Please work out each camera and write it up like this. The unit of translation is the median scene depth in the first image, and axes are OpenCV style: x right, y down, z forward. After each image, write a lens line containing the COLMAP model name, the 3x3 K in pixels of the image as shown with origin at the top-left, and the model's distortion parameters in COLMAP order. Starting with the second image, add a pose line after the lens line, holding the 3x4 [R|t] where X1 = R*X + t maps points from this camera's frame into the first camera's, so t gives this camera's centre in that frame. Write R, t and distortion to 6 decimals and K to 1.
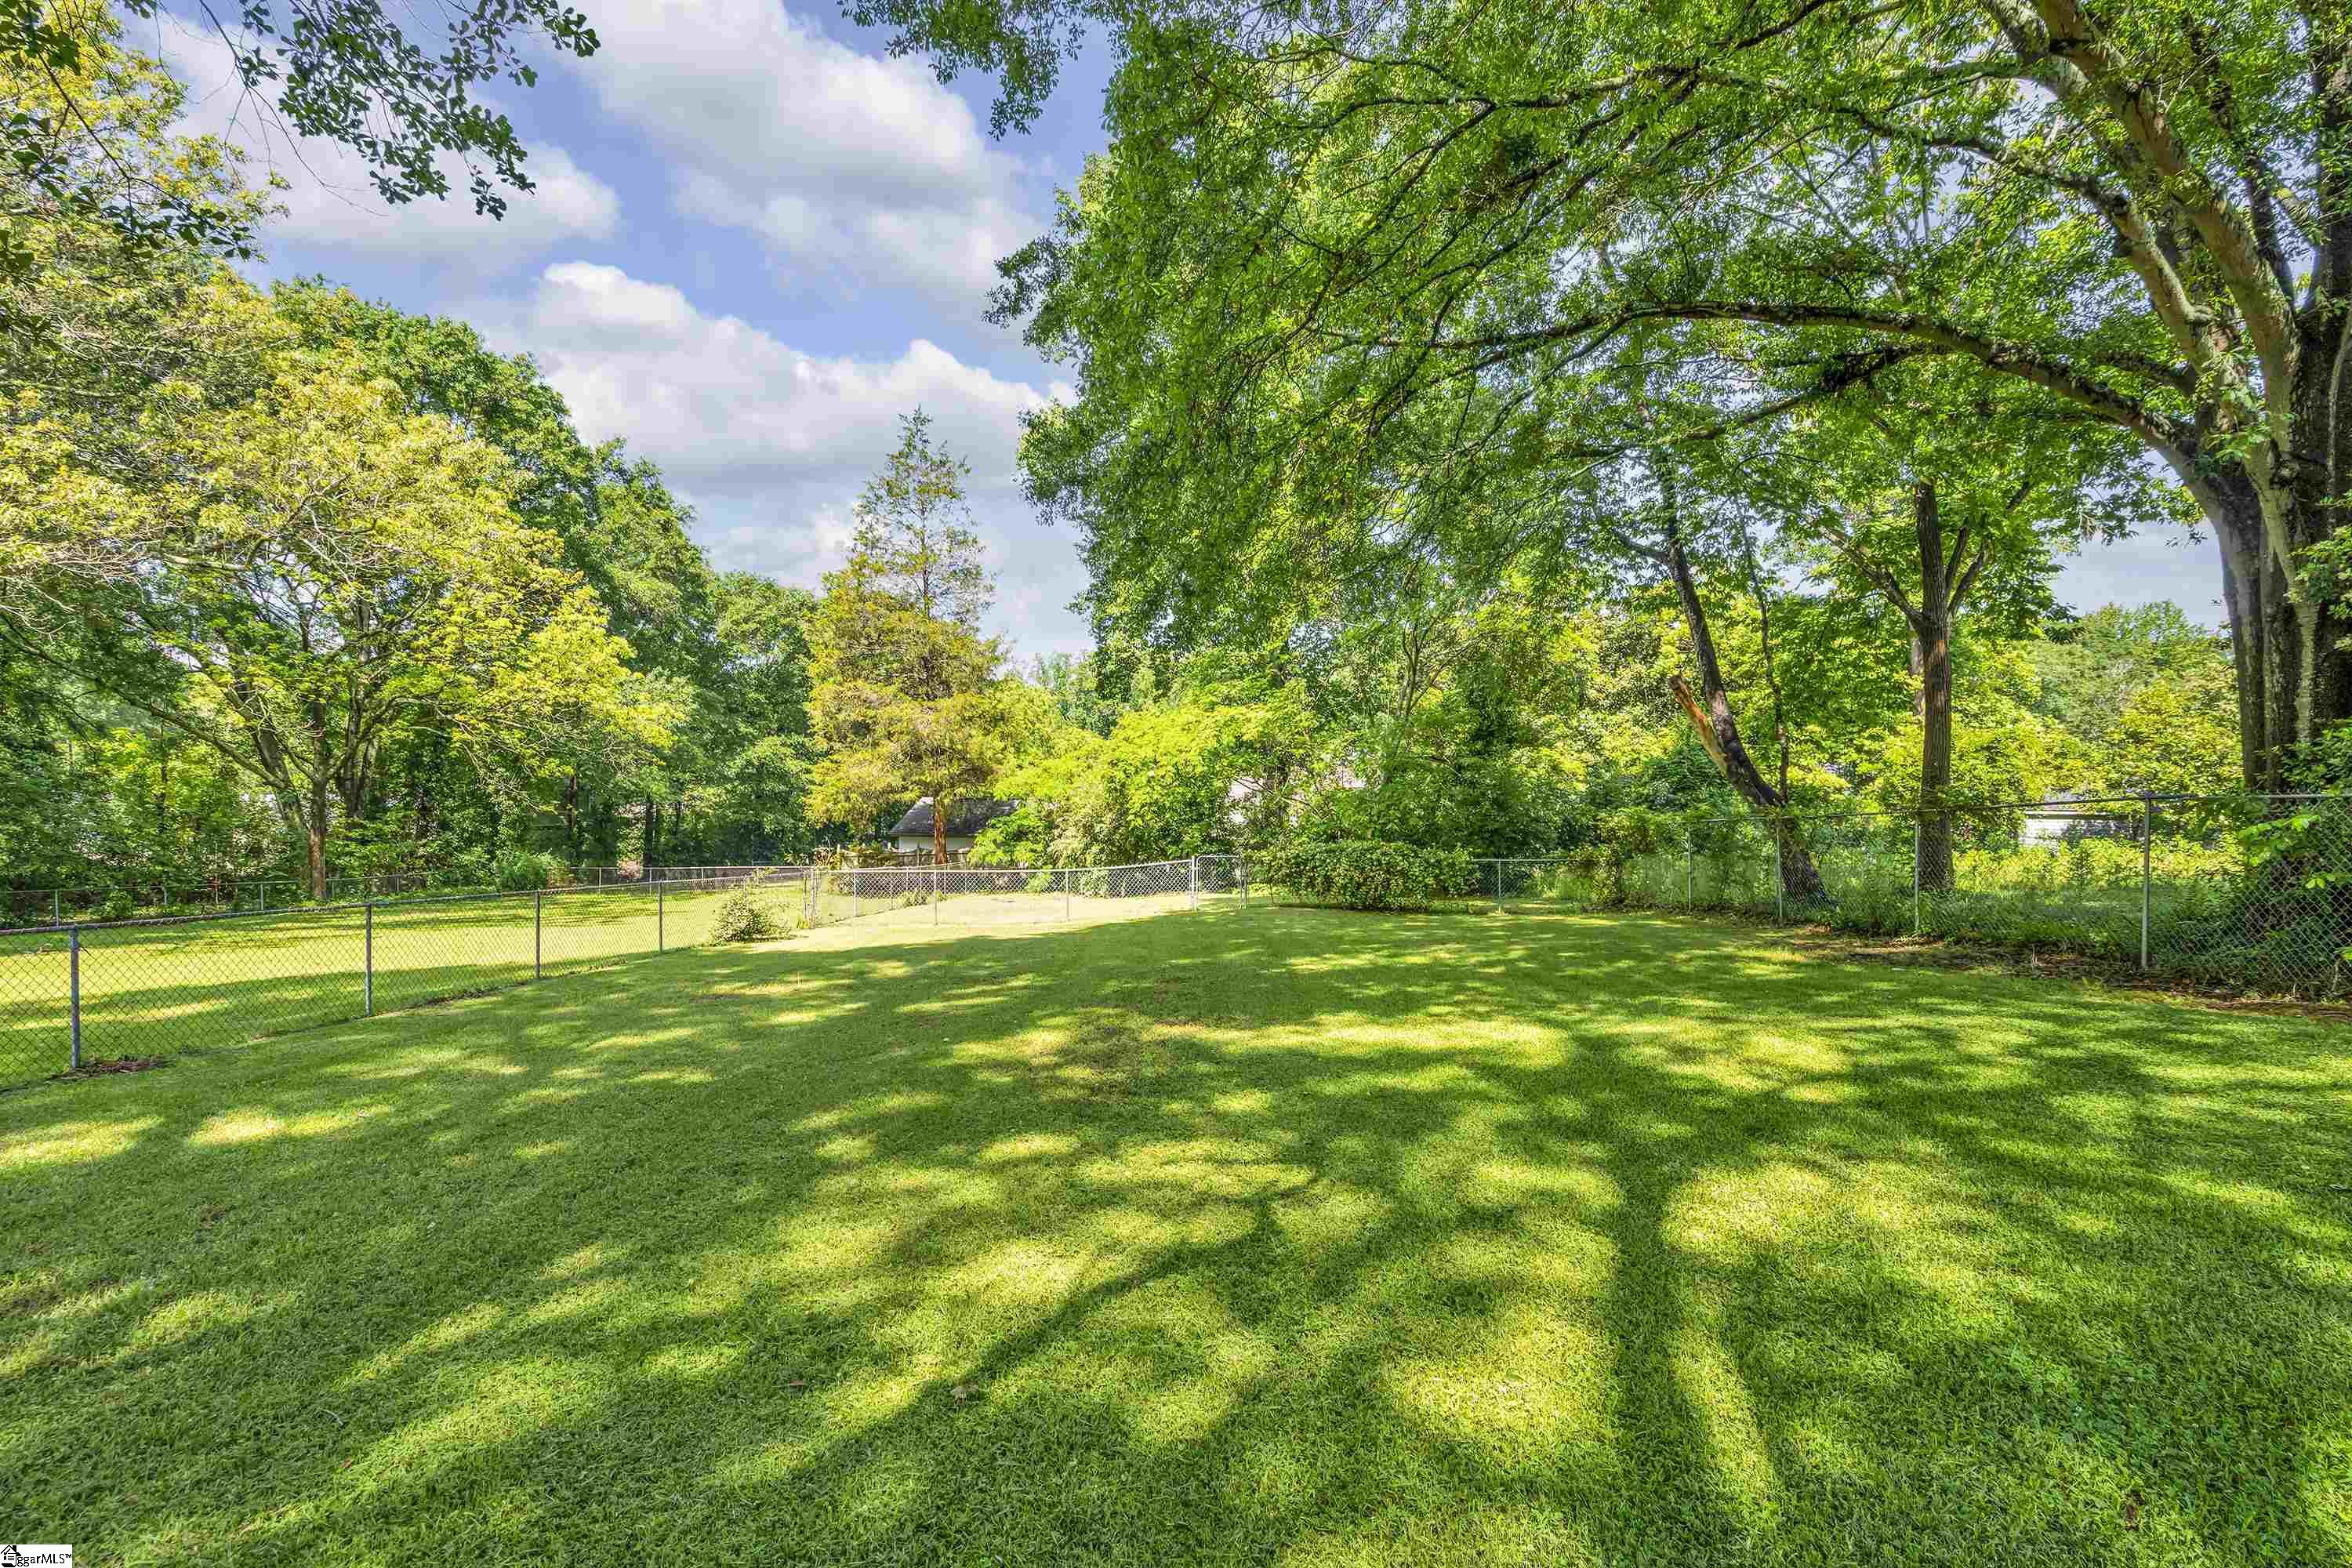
lens RADIAL K [[1064.0, 0, 1173.1], [0, 1064.0, 782.4], [0, 0, 1]] dist [-0.002390, 0.000846]
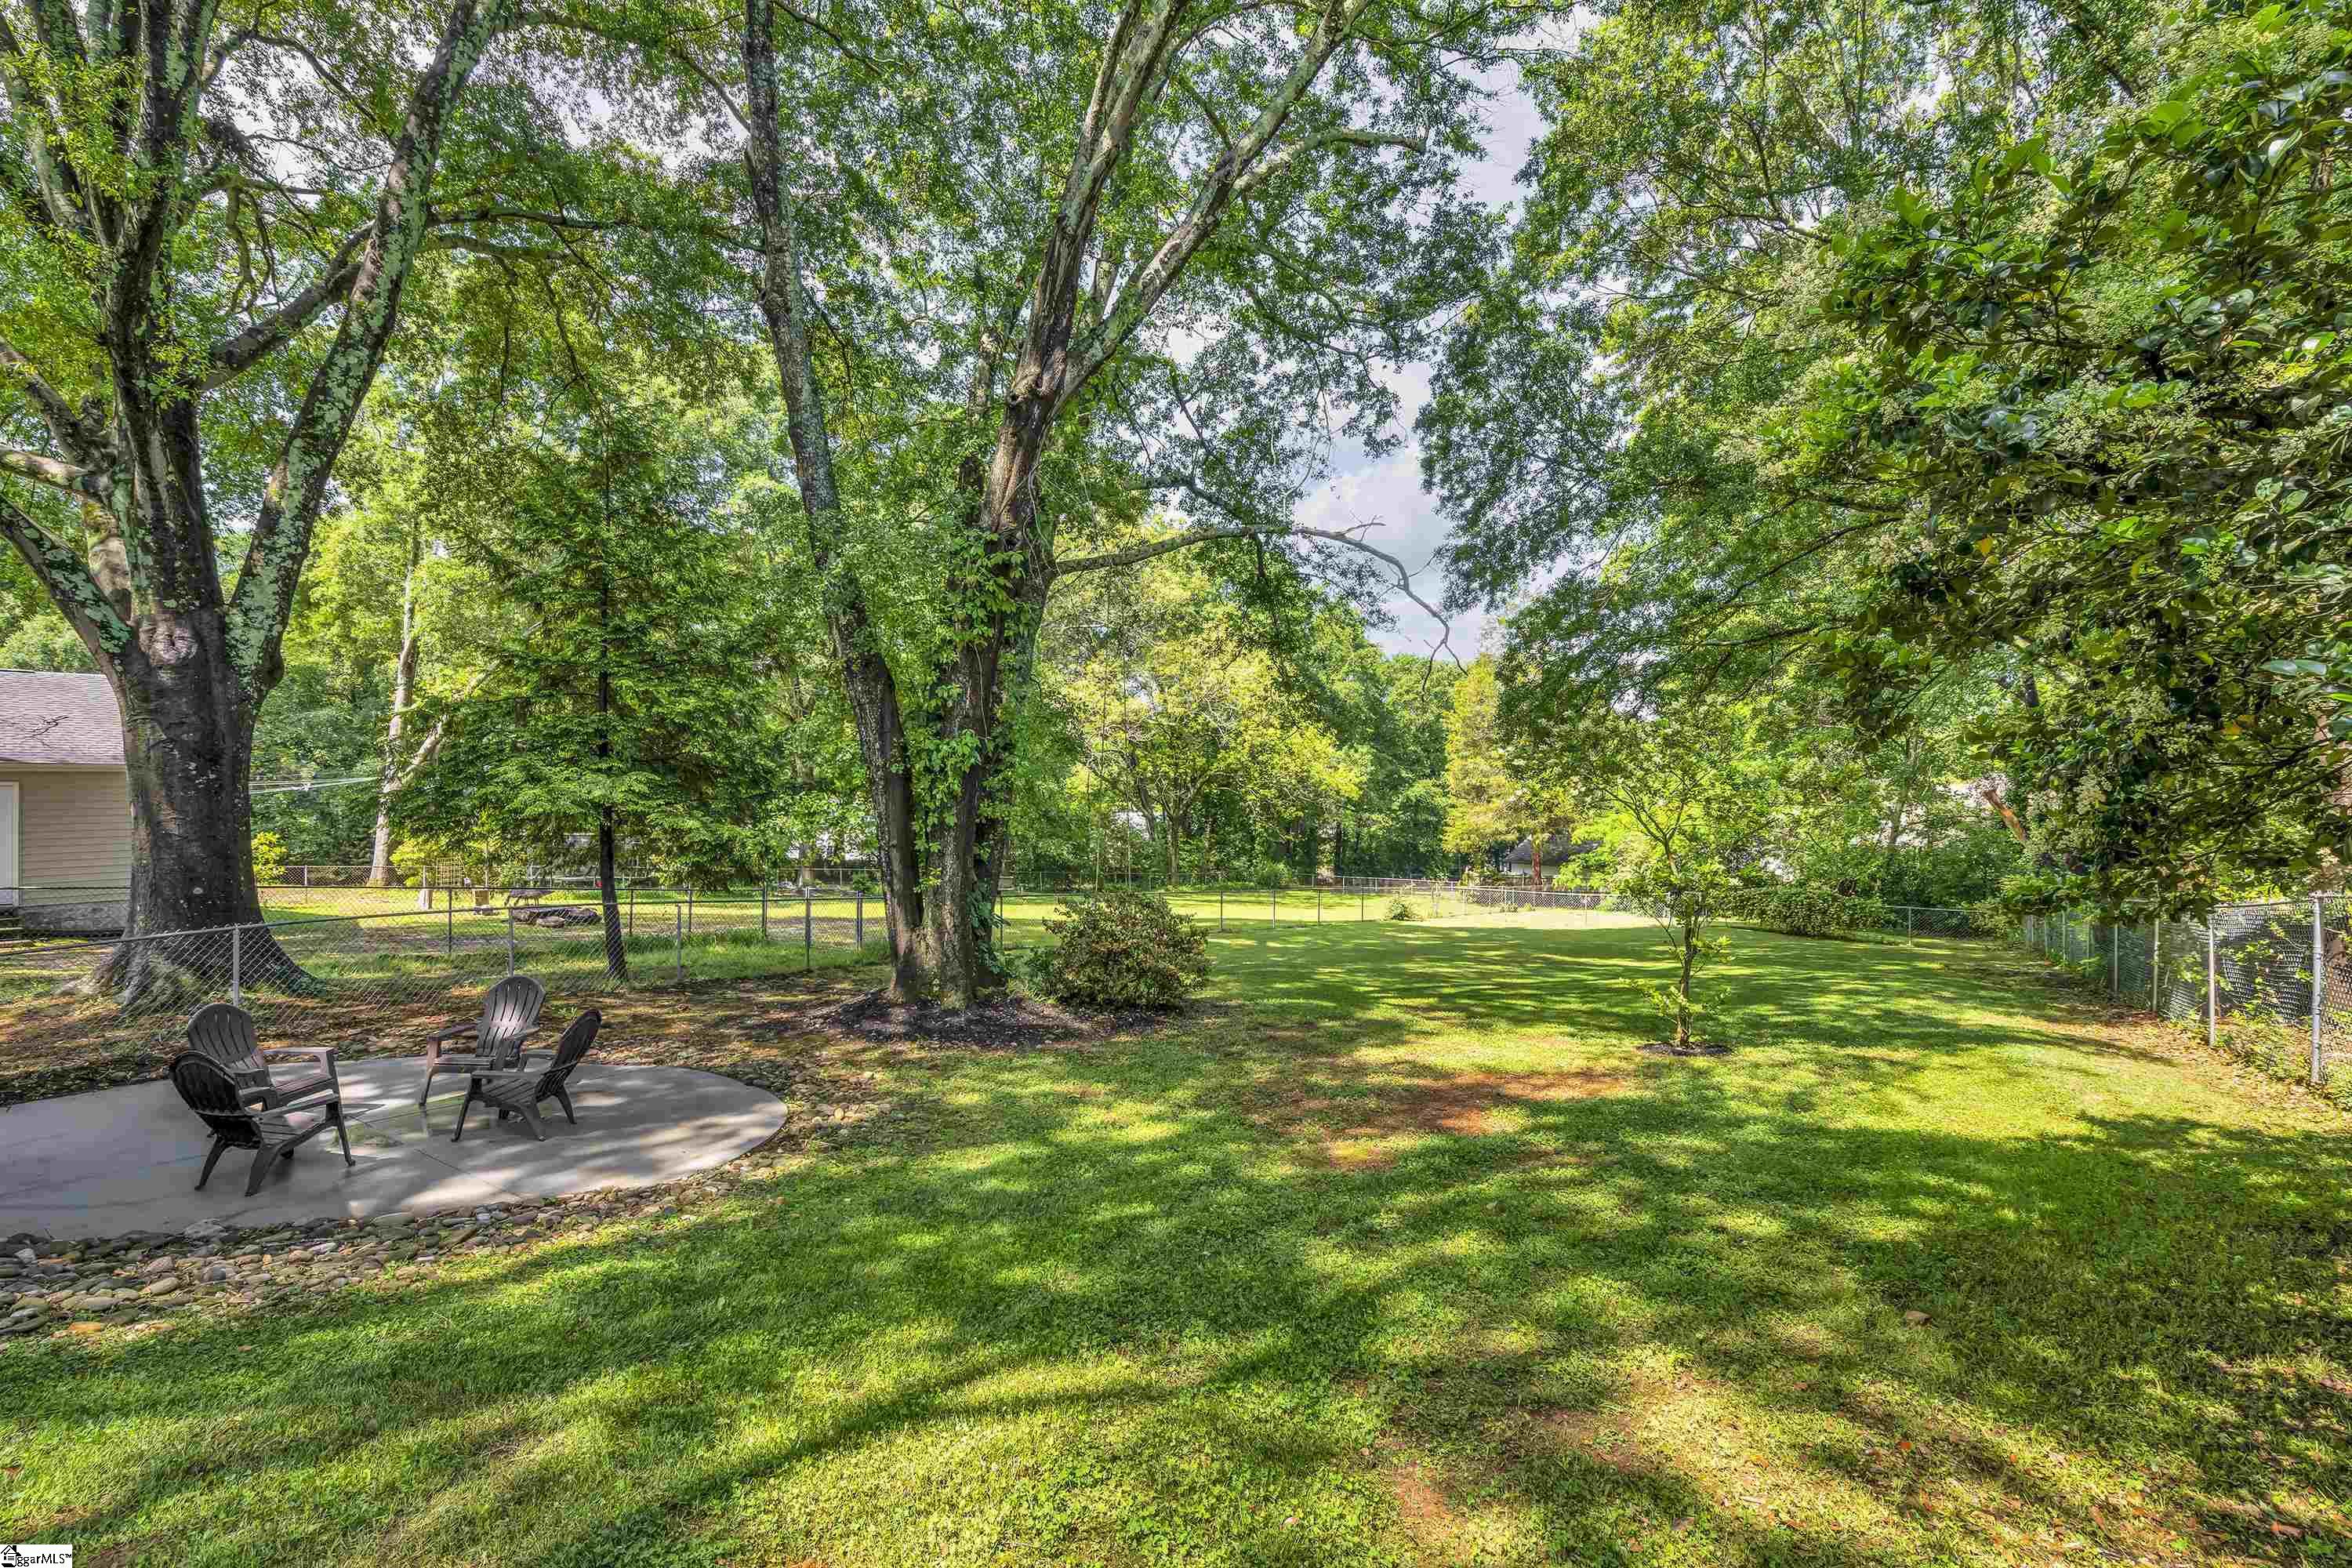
lens RADIAL K [[1064.0, 0, 1173.1], [0, 1064.0, 782.4], [0, 0, 1]] dist [-0.002390, 0.000846]
pose [[0.824674, 0.005193, -0.565584, 0.162751], [-0.012516, 0.999881, -0.009068, -0.036832], [0.565469, 0.014557, 0.824641, -0.386551]]
